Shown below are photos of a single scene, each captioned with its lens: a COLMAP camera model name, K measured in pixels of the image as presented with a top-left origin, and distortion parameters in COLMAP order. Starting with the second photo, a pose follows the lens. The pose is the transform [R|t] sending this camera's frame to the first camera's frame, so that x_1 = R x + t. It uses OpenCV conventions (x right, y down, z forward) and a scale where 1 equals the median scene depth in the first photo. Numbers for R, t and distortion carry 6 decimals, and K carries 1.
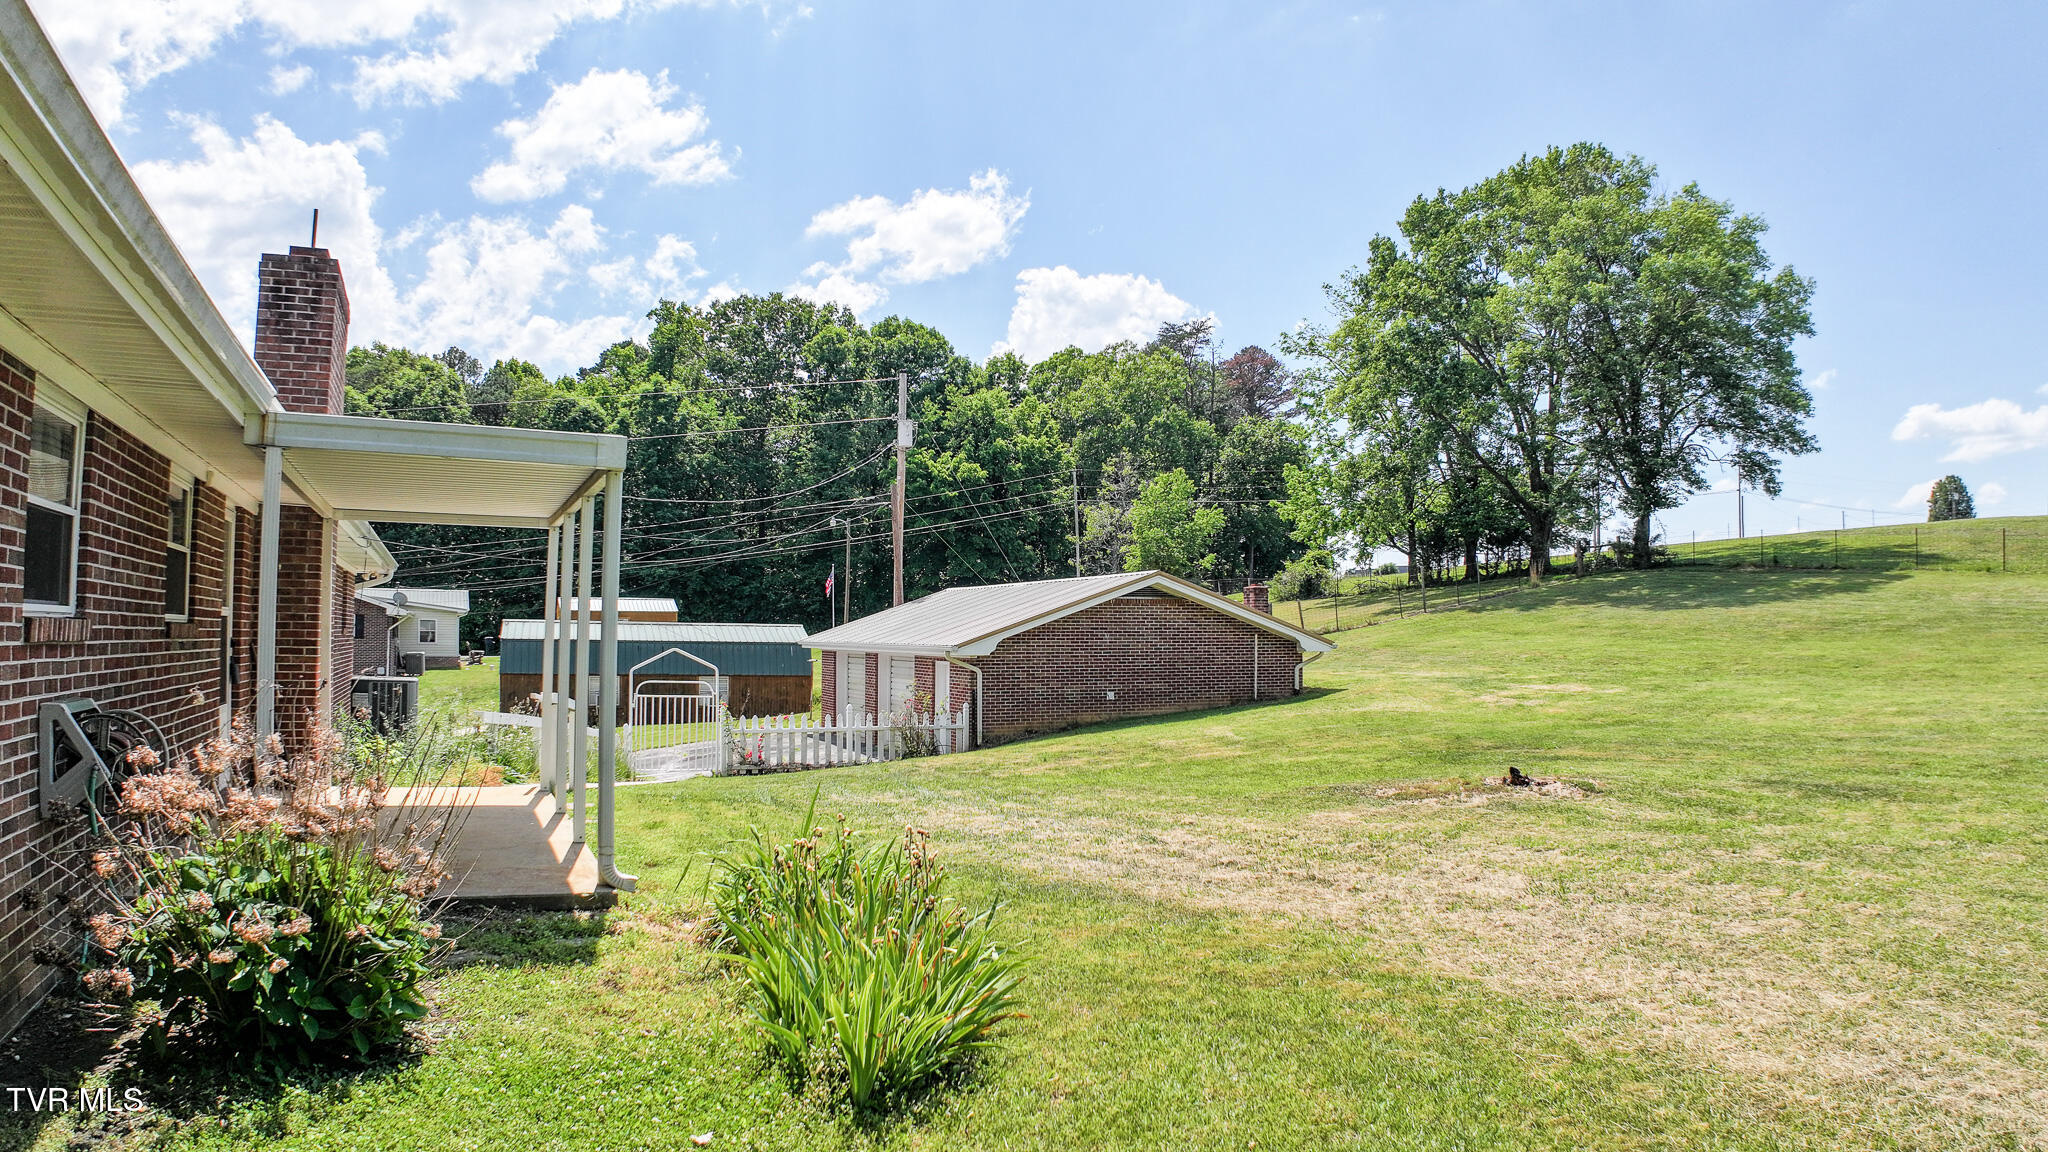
lens RADIAL K [[1266.0, 0, 1021.2], [0, 1266.0, 559.5], [0, 0, 1]] dist [-0.176635, 0.024412]
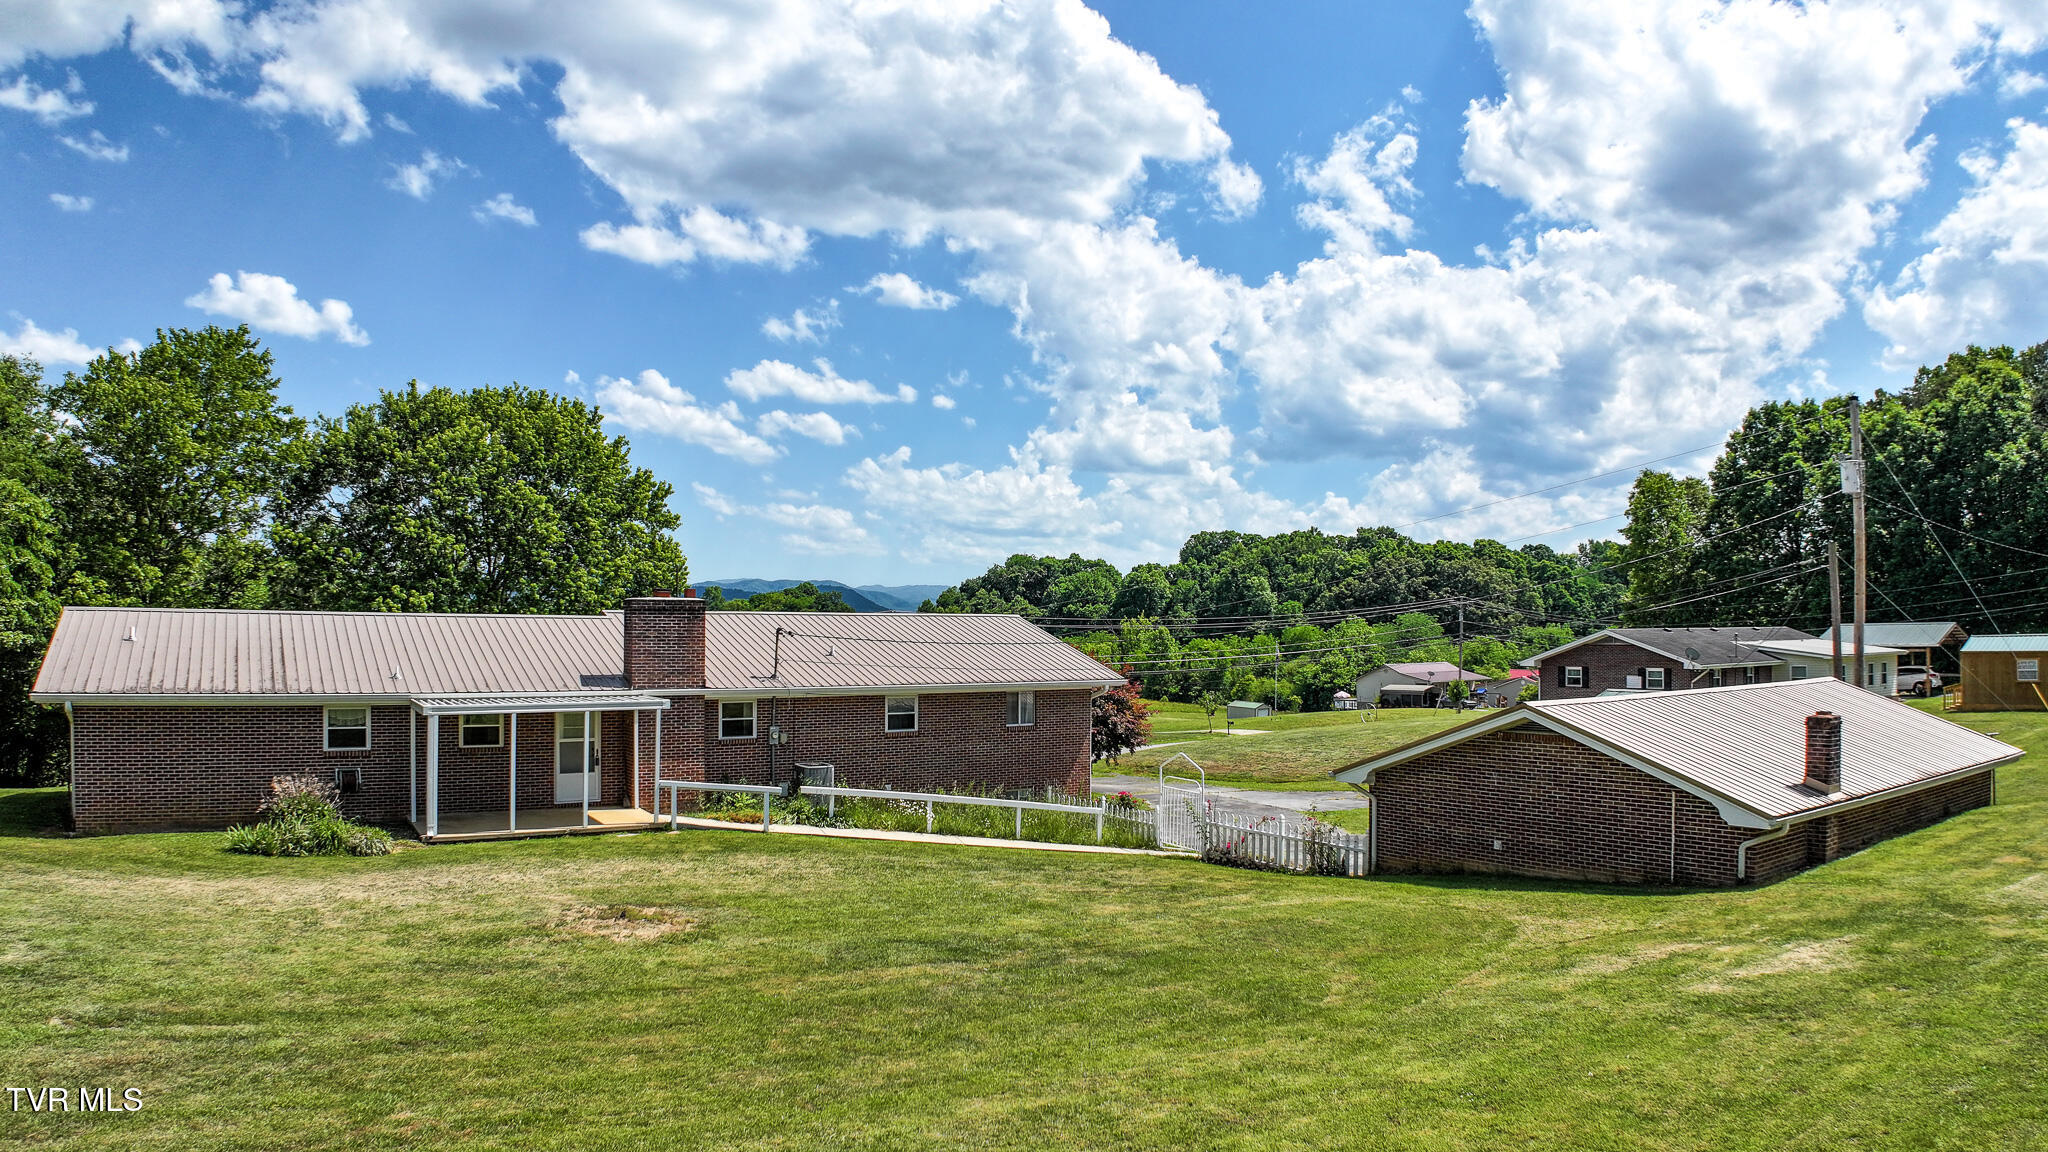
lens RADIAL K [[1266.0, 0, 1026.0], [0, 1266.0, 563.3], [0, 0, 1]] dist [-0.176635, 0.024412]
pose [[0.183055, -0.045437, -0.982052, 0.837855], [0.046301, 0.998221, -0.037554, -0.067044], [0.982012, -0.038595, 0.184833, 0.539455]]
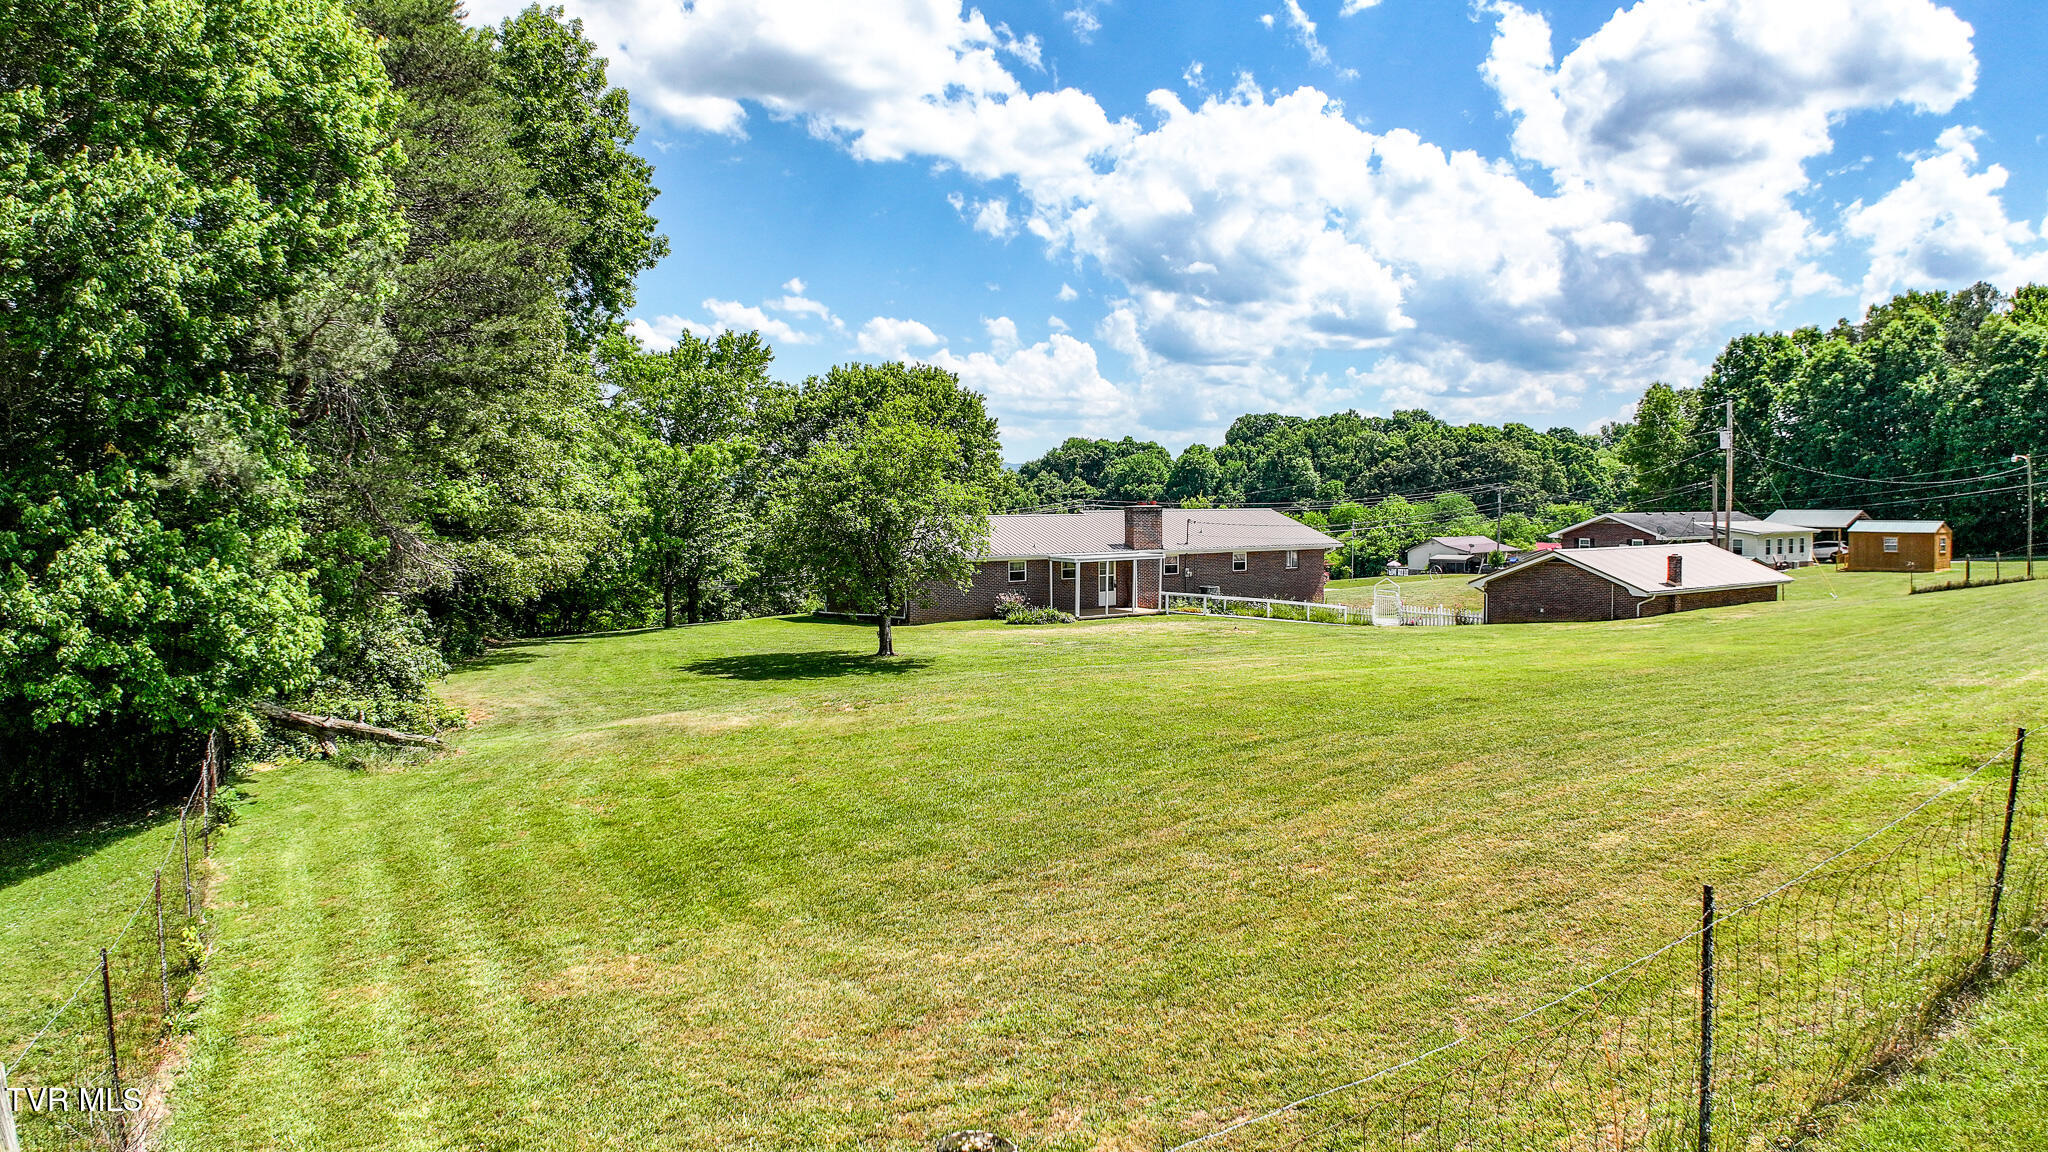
lens RADIAL K [[1266.0, 0, 1022.2], [0, 1266.0, 556.0], [0, 0, 1]] dist [-0.176635, 0.024412]
pose [[0.162344, 0.042446, -0.985821, 1.889297], [0.057370, 0.996978, 0.052374, -0.132397], [0.985065, -0.065060, 0.159418, -0.139195]]
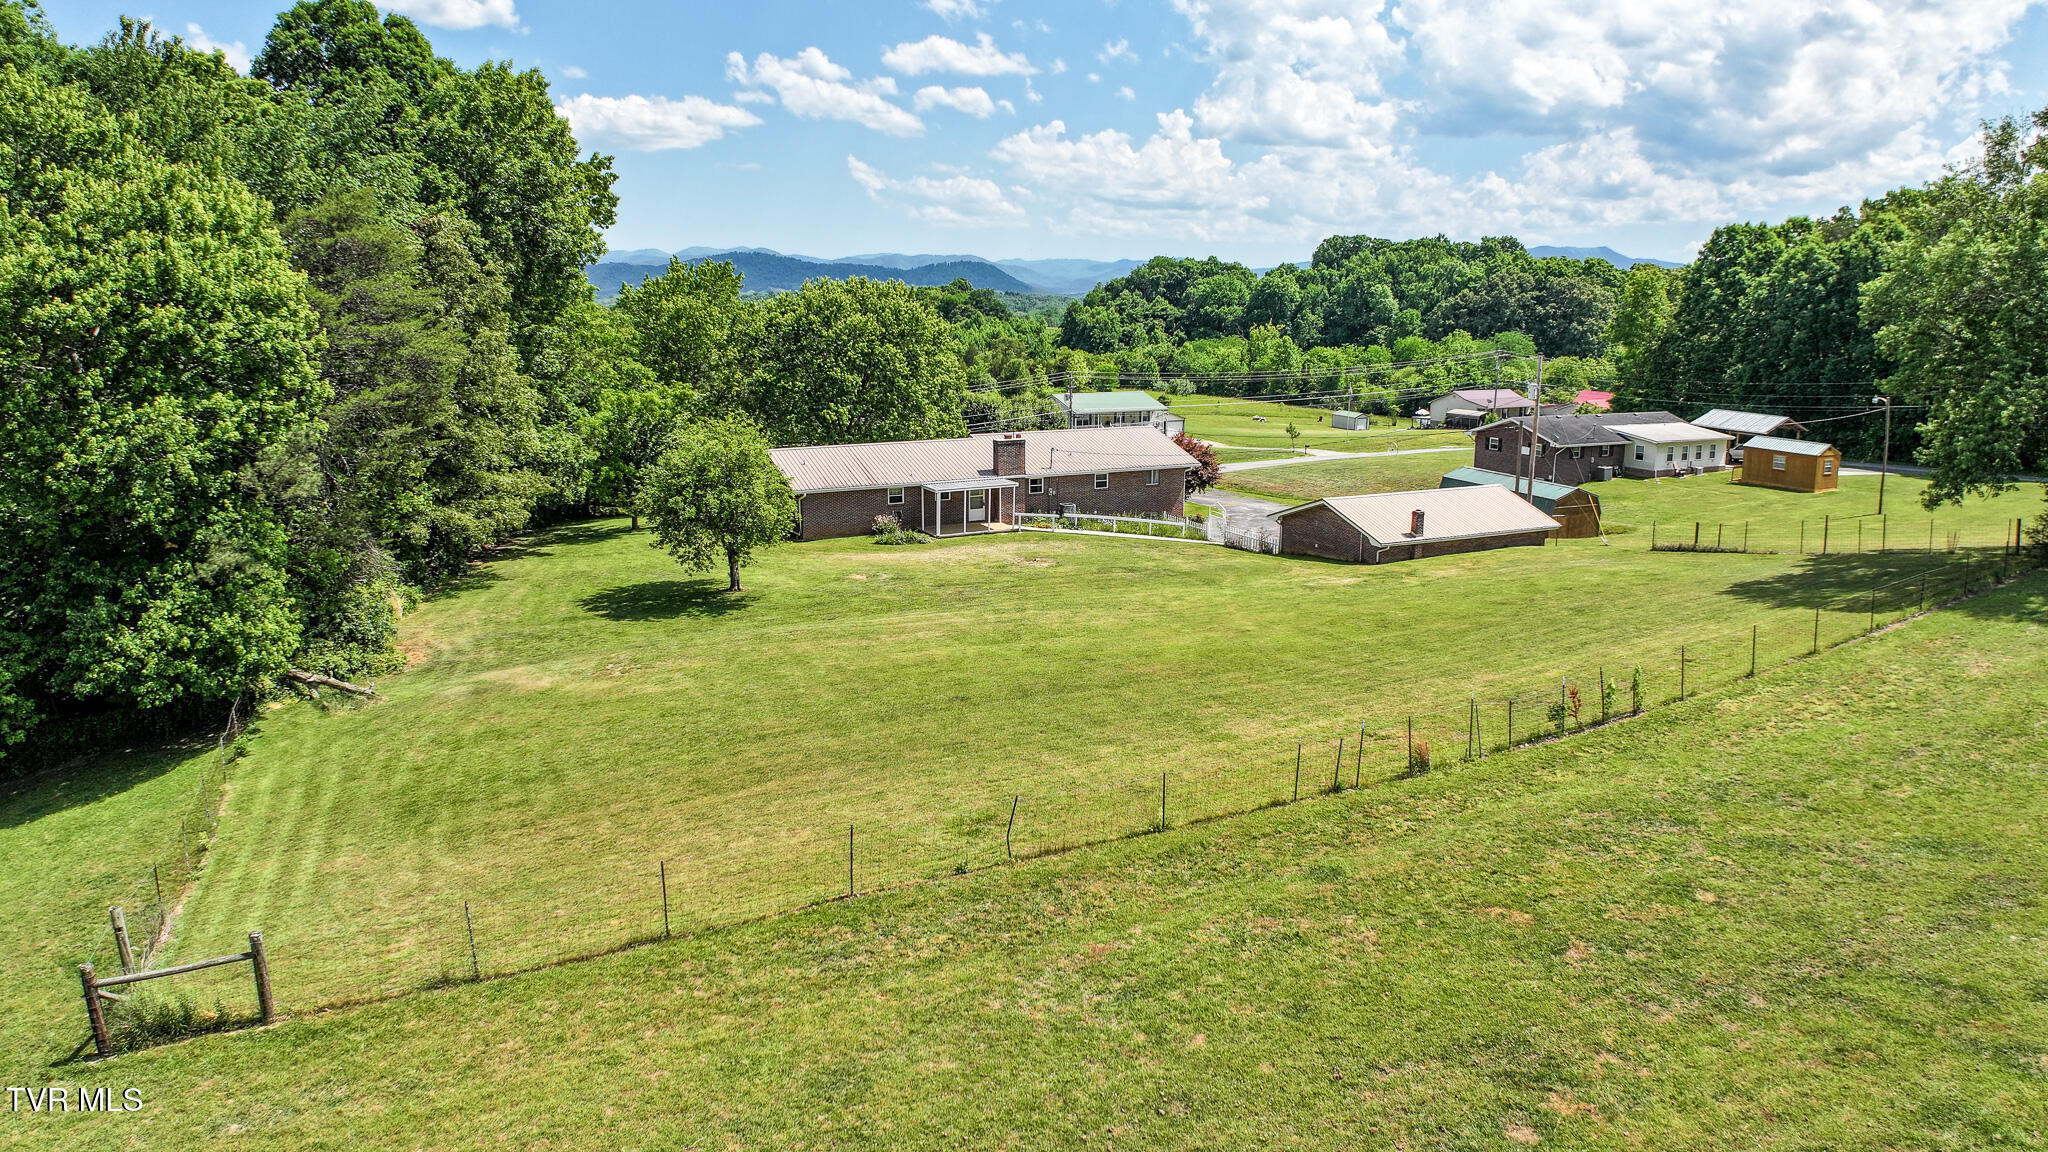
lens RADIAL K [[1266.0, 0, 1034.2], [0, 1266.0, 547.8], [0, 0, 1]] dist [-0.176635, 0.024412]
pose [[0.079550, 0.195929, -0.977386, 2.418179], [0.044627, 0.978810, 0.199847, -0.401602], [0.995831, -0.059516, 0.069121, 0.284232]]
